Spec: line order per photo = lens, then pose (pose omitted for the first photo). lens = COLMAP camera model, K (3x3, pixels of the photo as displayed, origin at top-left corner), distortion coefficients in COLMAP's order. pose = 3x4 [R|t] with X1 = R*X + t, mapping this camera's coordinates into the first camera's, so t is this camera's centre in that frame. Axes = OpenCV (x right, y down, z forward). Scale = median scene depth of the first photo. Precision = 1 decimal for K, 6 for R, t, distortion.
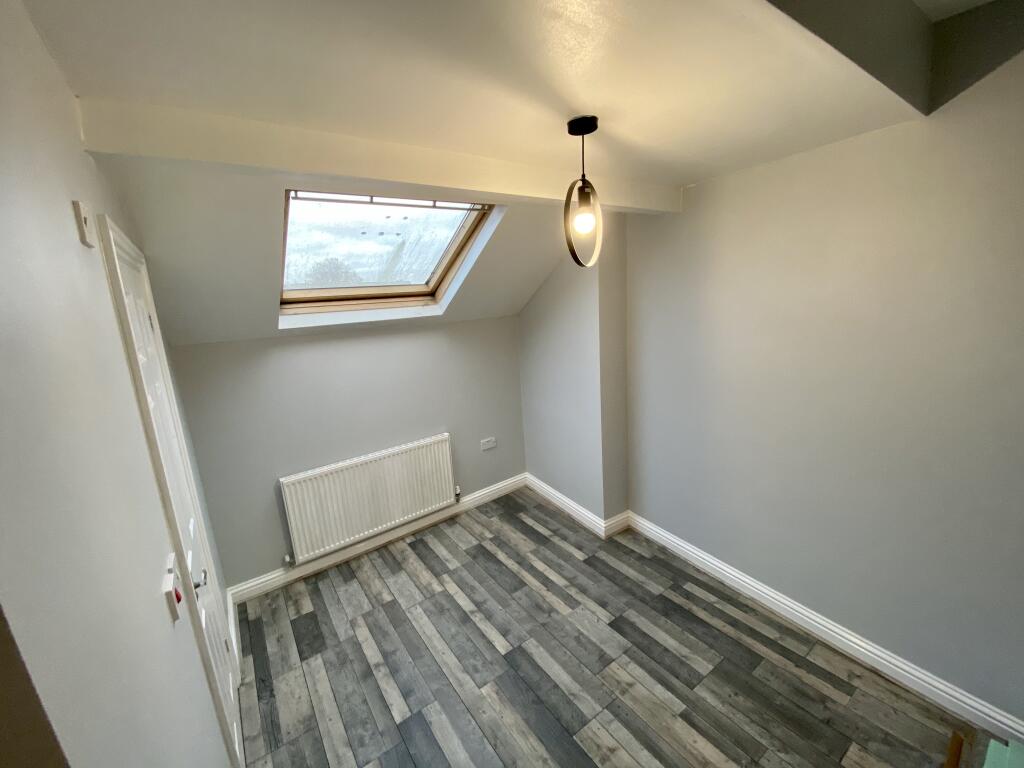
lens RADIAL K [[416.0, 0, 506.5], [0, 416.0, 381.4], [0, 0, 1]] dist [0.032059, -0.026599]
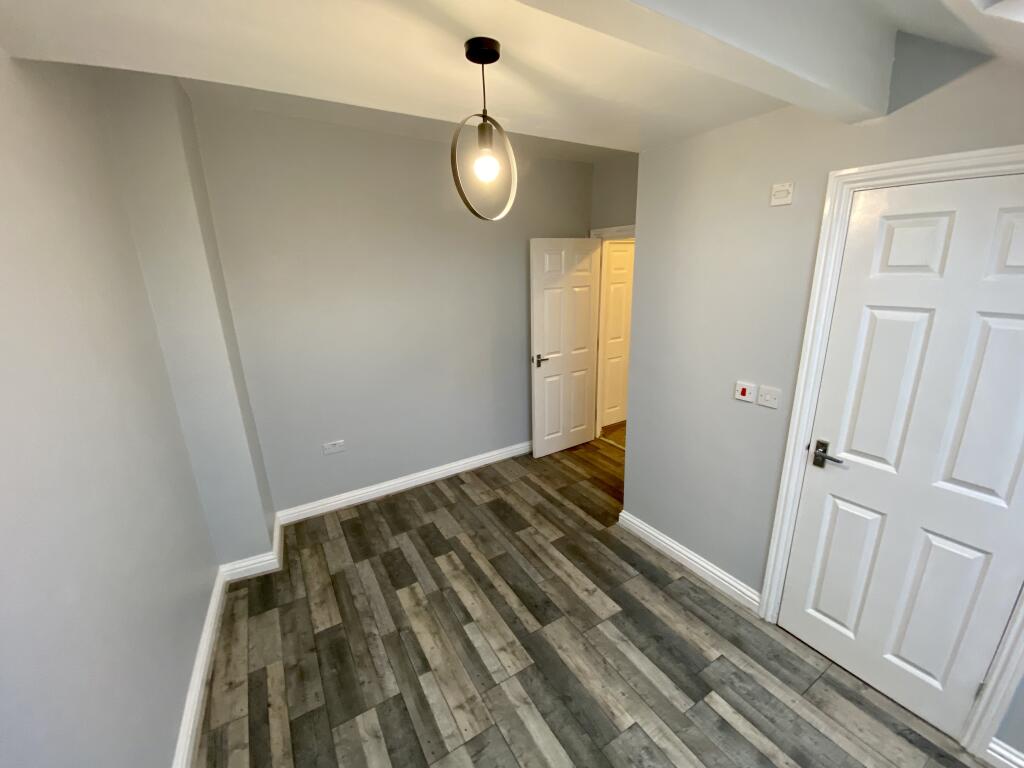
lens RADIAL K [[416.0, 0, 506.5], [0, 416.0, 381.4], [0, 0, 1]] dist [0.032059, -0.026599]
pose [[-0.993508, 0.066694, 0.092165, 0.073267], [0.100989, 0.890039, 0.444557, -0.286223], [-0.052381, 0.450979, -0.890996, 1.528349]]
